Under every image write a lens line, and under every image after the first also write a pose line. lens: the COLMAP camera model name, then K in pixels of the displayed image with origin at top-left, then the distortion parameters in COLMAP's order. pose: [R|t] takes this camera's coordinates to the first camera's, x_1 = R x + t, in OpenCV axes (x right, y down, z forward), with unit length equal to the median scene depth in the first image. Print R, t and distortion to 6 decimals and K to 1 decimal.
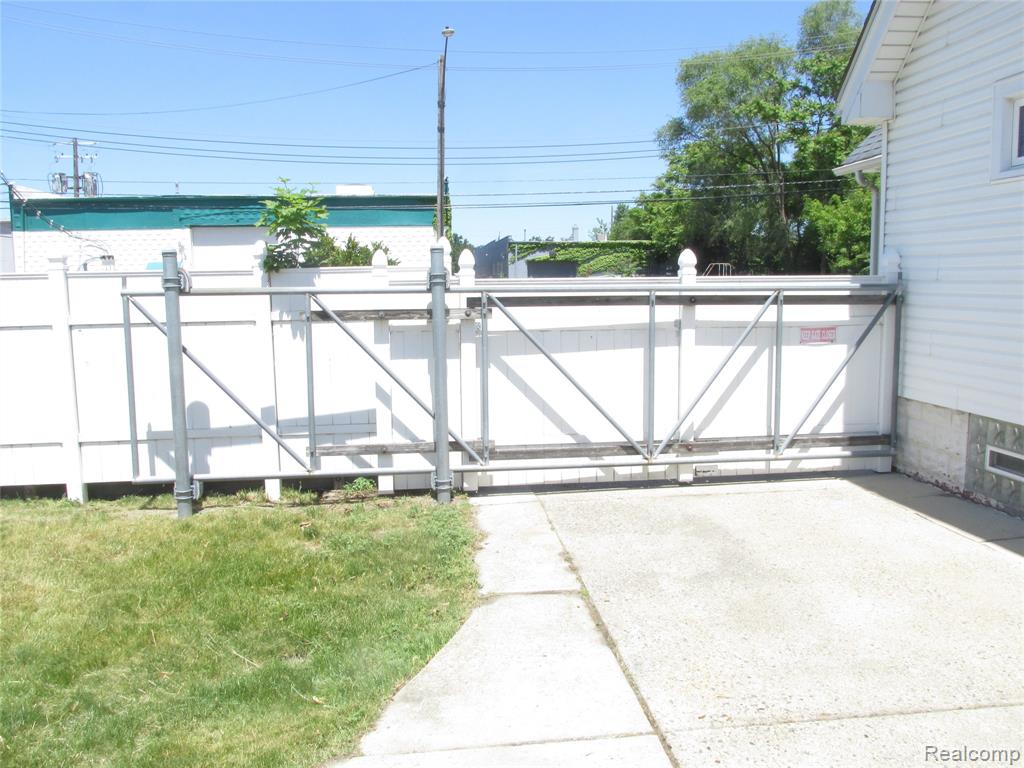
lens RADIAL K [[852.2, 0, 519.5], [0, 852.2, 375.2], [0, 0, 1]] dist [-0.026816, 0.000240]
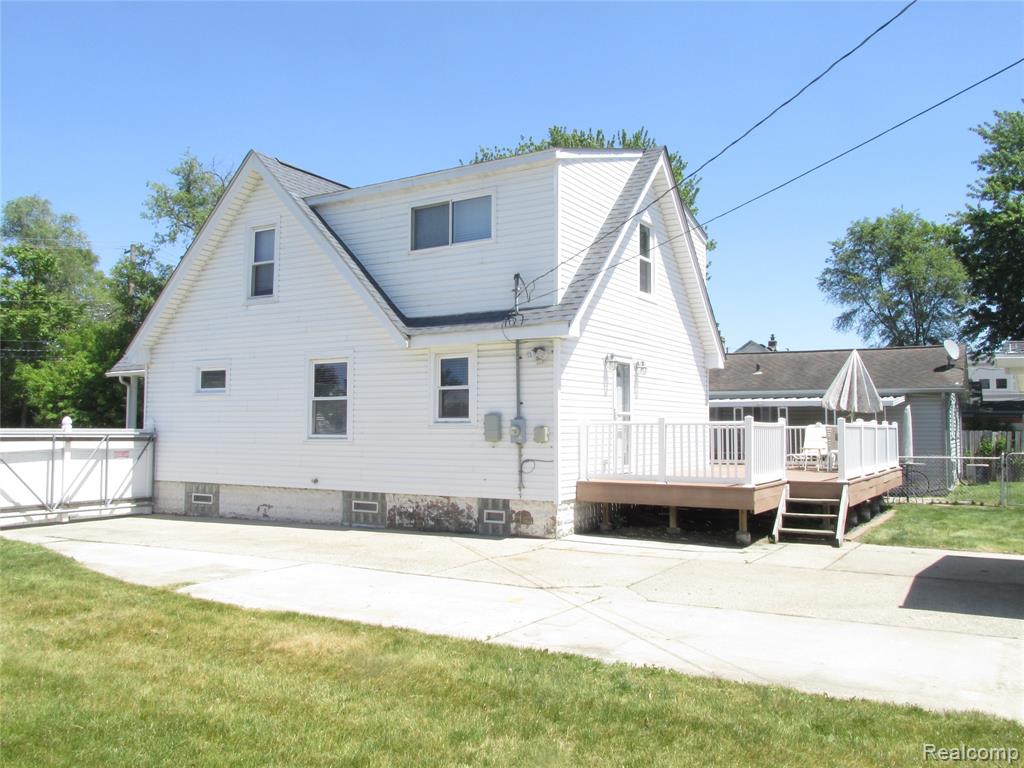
lens RADIAL K [[852.2, 0, 513.4], [0, 852.2, 380.1], [0, 0, 1]] dist [-0.026816, 0.000240]
pose [[0.608322, 0.057854, 0.791579, -0.840821], [0.077606, 0.988225, -0.131866, 0.139914], [-0.789887, 0.141648, 0.596669, -1.253812]]
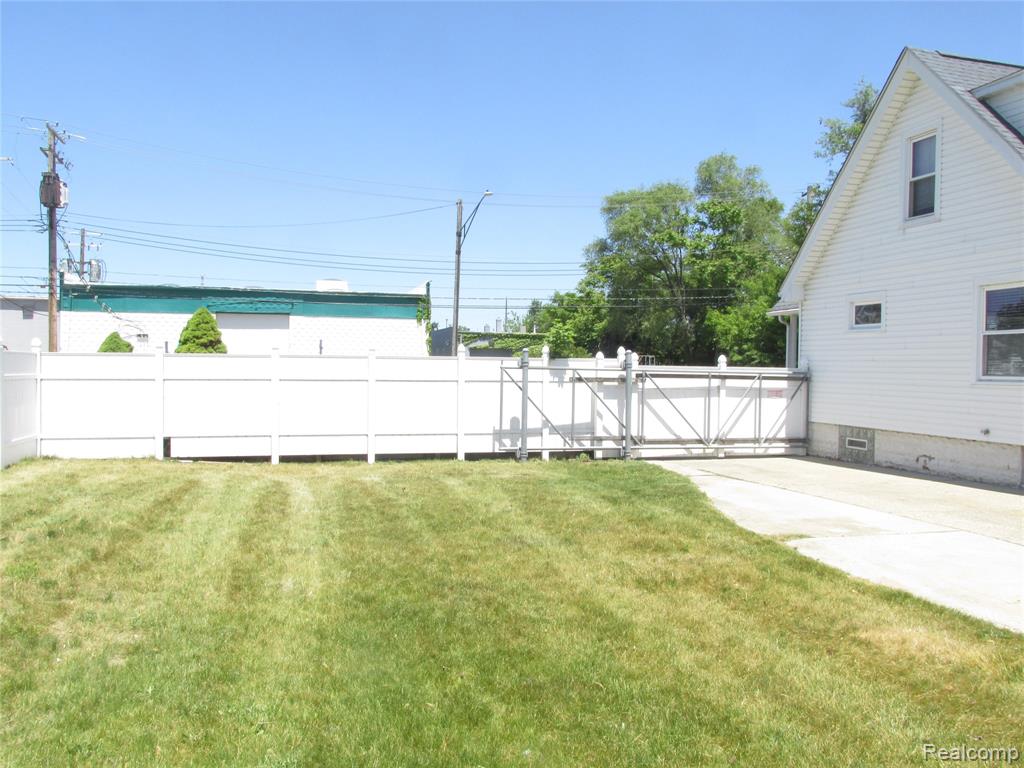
lens RADIAL K [[852.2, 0, 515.3], [0, 852.2, 373.6], [0, 0, 1]] dist [-0.026816, 0.000240]
pose [[0.989487, 0.025135, 0.142418, -0.668568], [-0.010689, 0.994798, -0.101308, 0.138477], [-0.144223, 0.098721, 0.984609, -1.158811]]
